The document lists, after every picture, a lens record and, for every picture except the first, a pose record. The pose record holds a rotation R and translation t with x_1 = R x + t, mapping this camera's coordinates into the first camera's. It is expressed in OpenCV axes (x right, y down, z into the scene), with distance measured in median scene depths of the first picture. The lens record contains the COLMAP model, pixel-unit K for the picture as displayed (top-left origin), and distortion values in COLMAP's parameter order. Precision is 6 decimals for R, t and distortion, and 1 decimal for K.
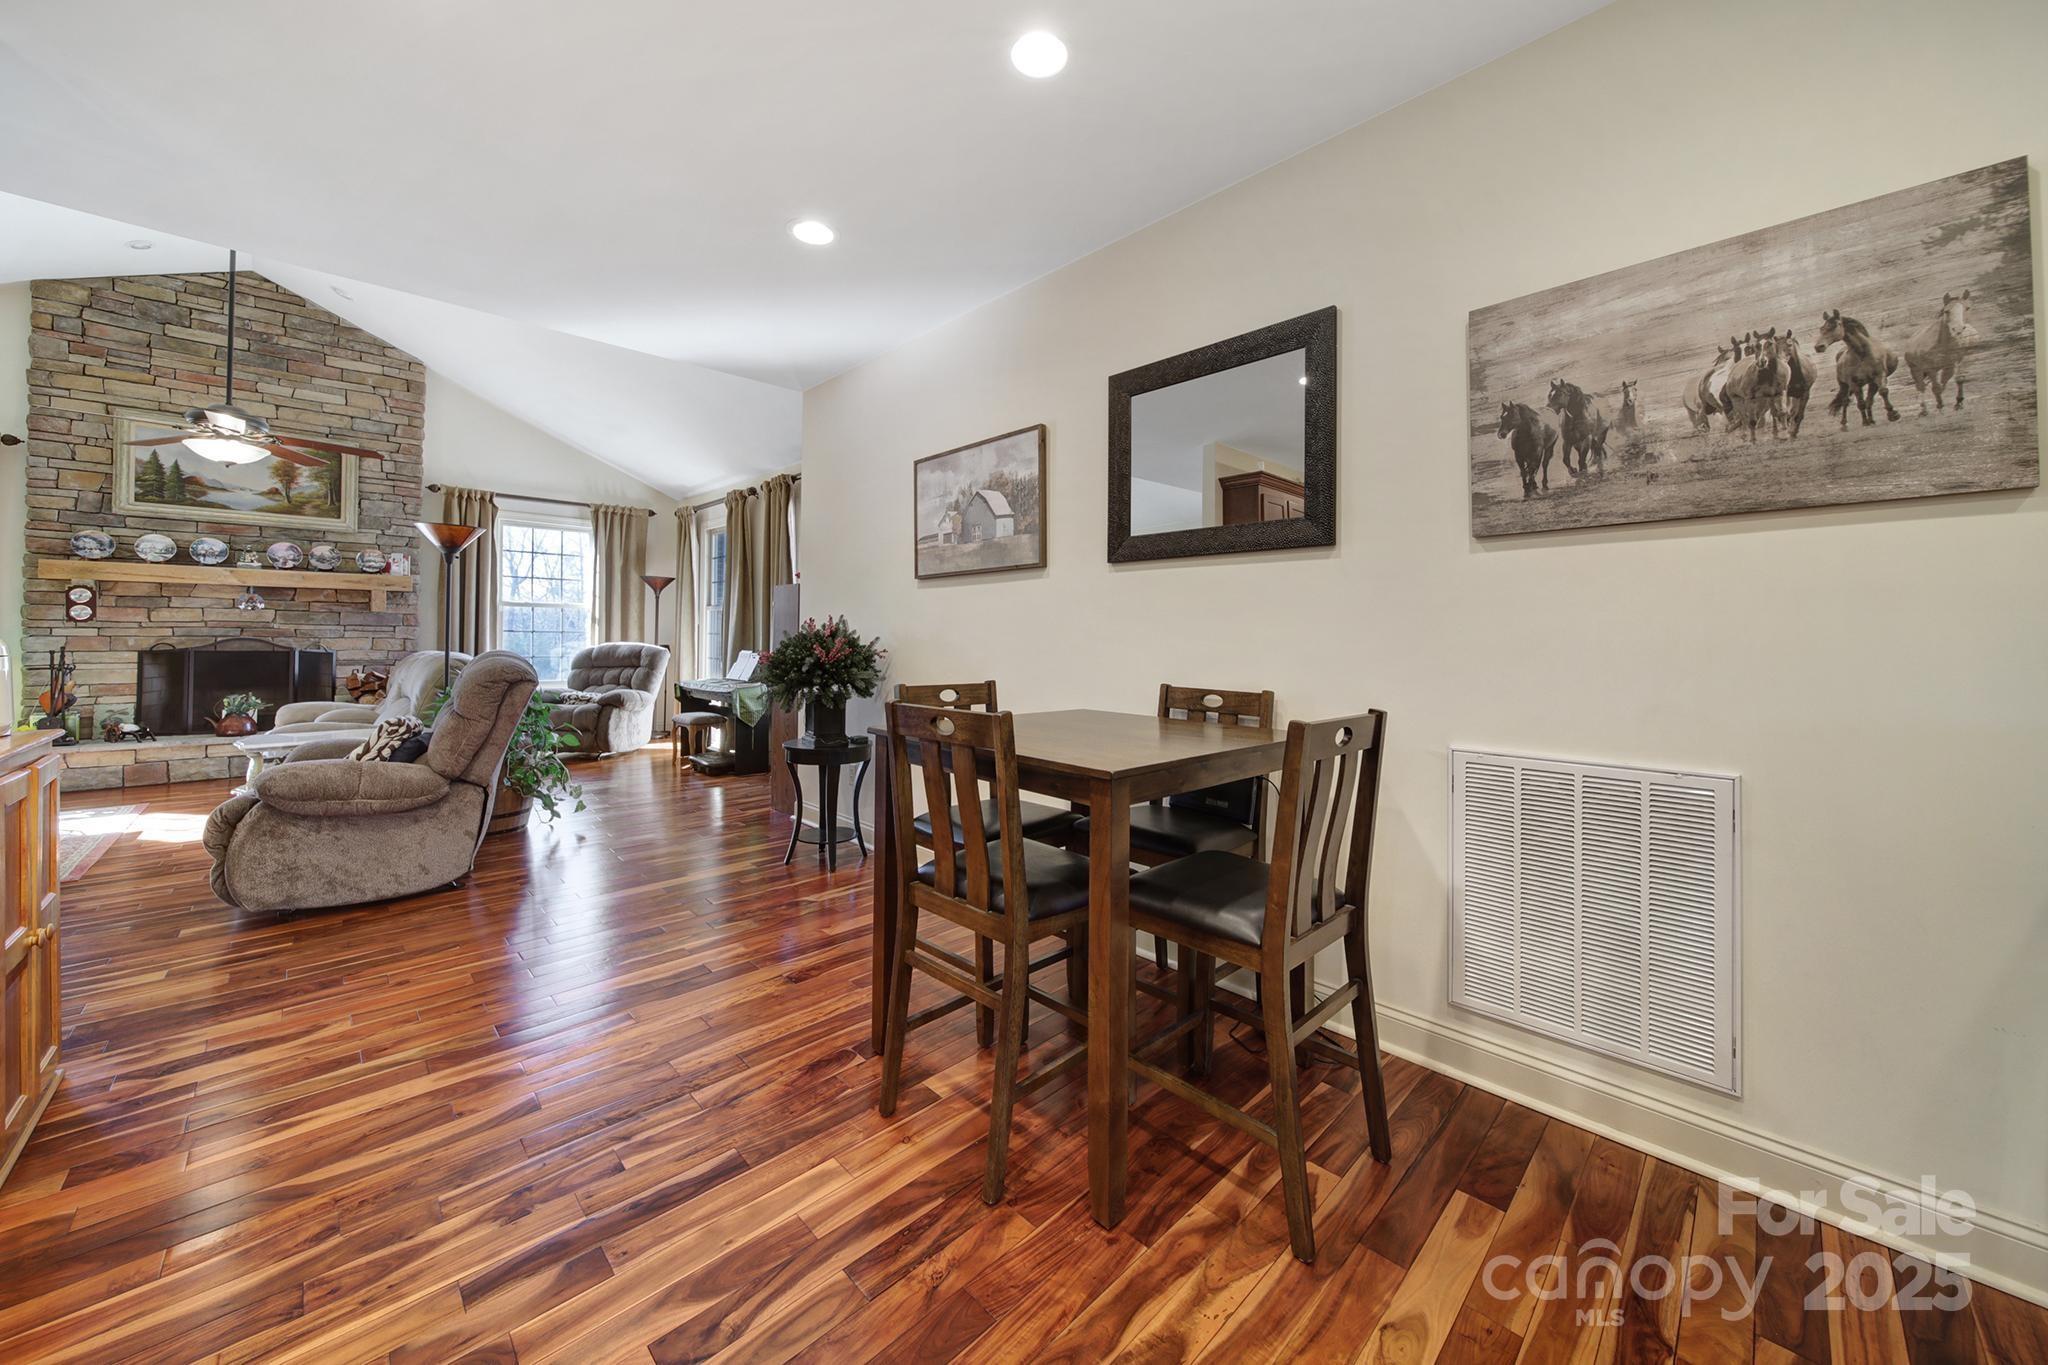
lens RADIAL K [[735.7, 0, 1025.4], [0, 735.7, 630.7], [0, 0, 1]] dist [-0.000347, -0.002247]
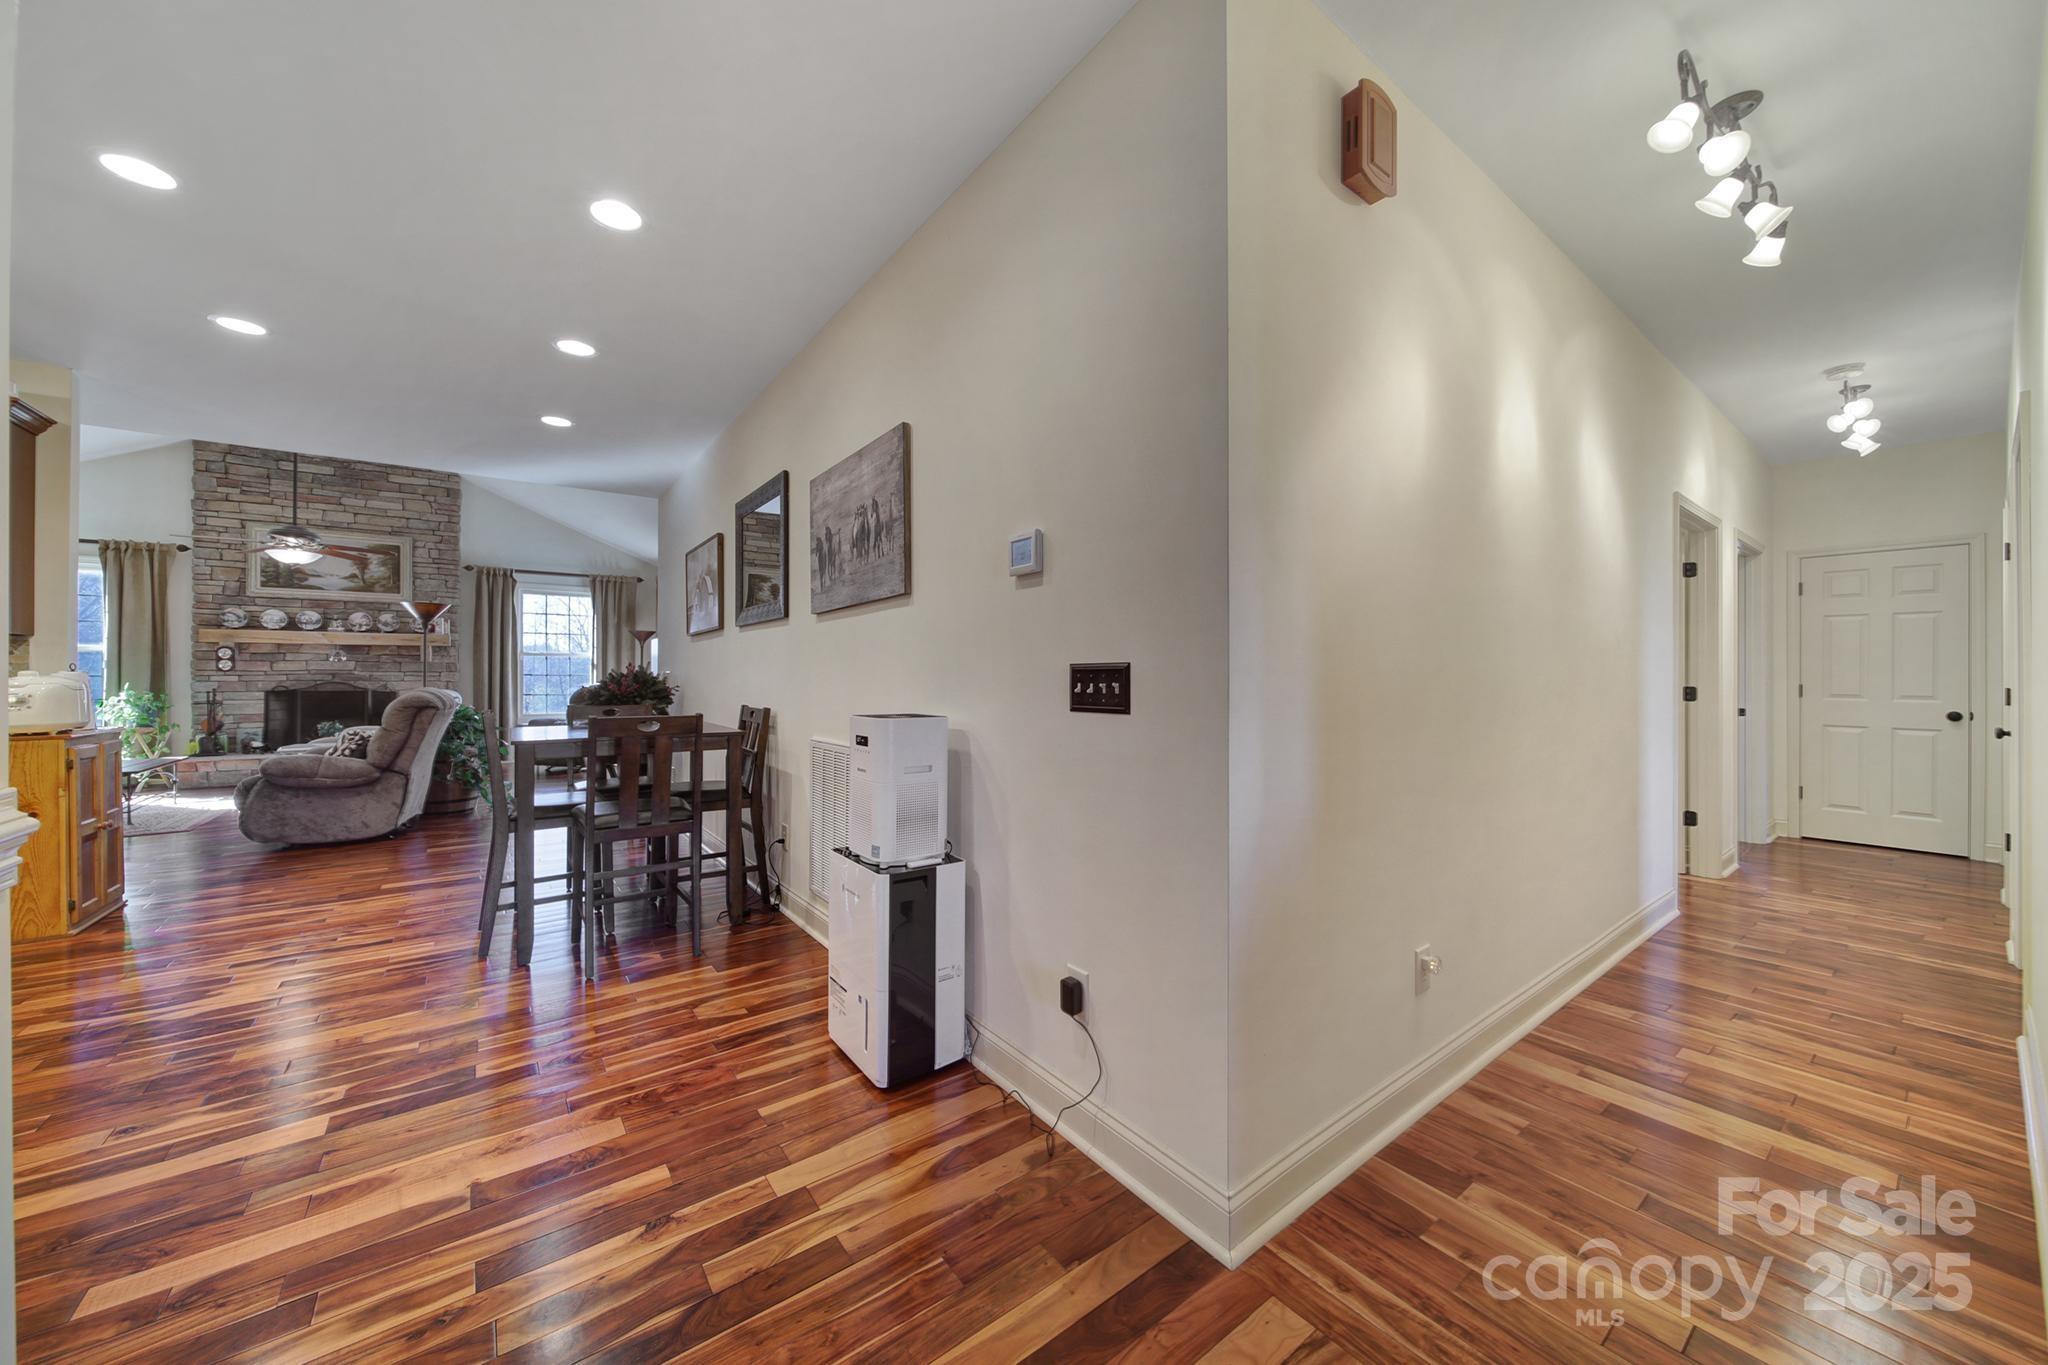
lens RADIAL K [[717.2, 0, 1023.4], [0, 717.2, 672.6], [0, 0, 1]] dist [0.001312, -0.002848]
pose [[0.991438, -0.010687, -0.130143, 0.452301], [0.011334, 0.999927, 0.004234, 0.002120], [0.130088, -0.005673, 0.991486, -0.200413]]
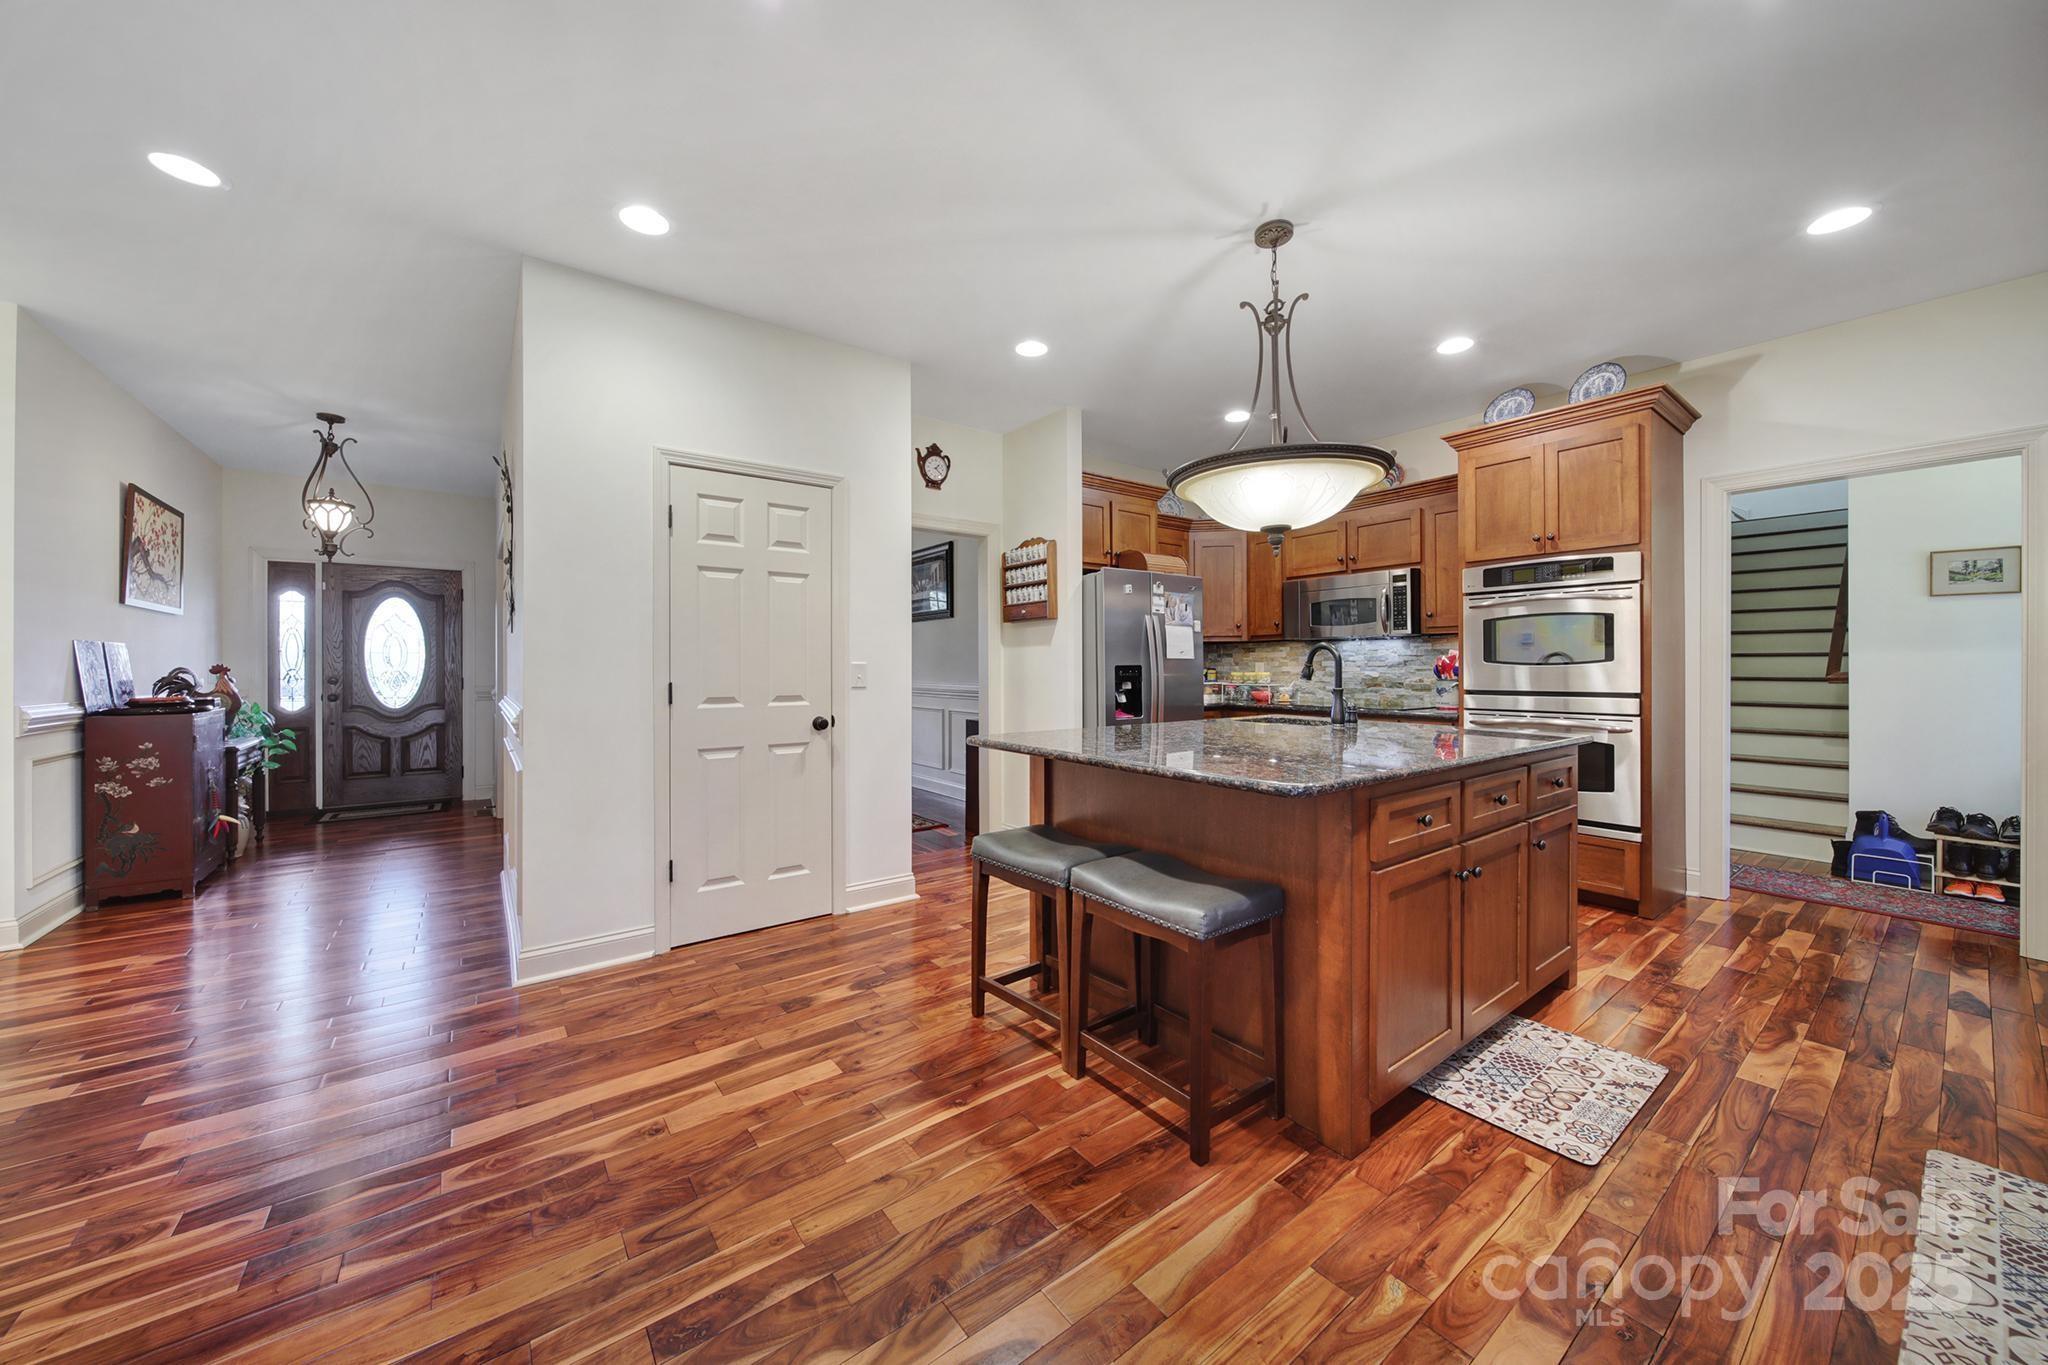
lens RADIAL K [[721.1, 0, 1020.6], [0, 721.1, 665.9], [0, 0, 1]] dist [-0.002017, -0.000300]
pose [[-0.991015, -0.006339, 0.133603, -0.198206], [-0.007601, 0.999931, -0.008942, 0.001059], [-0.133537, -0.009878, -0.990995, 0.364667]]
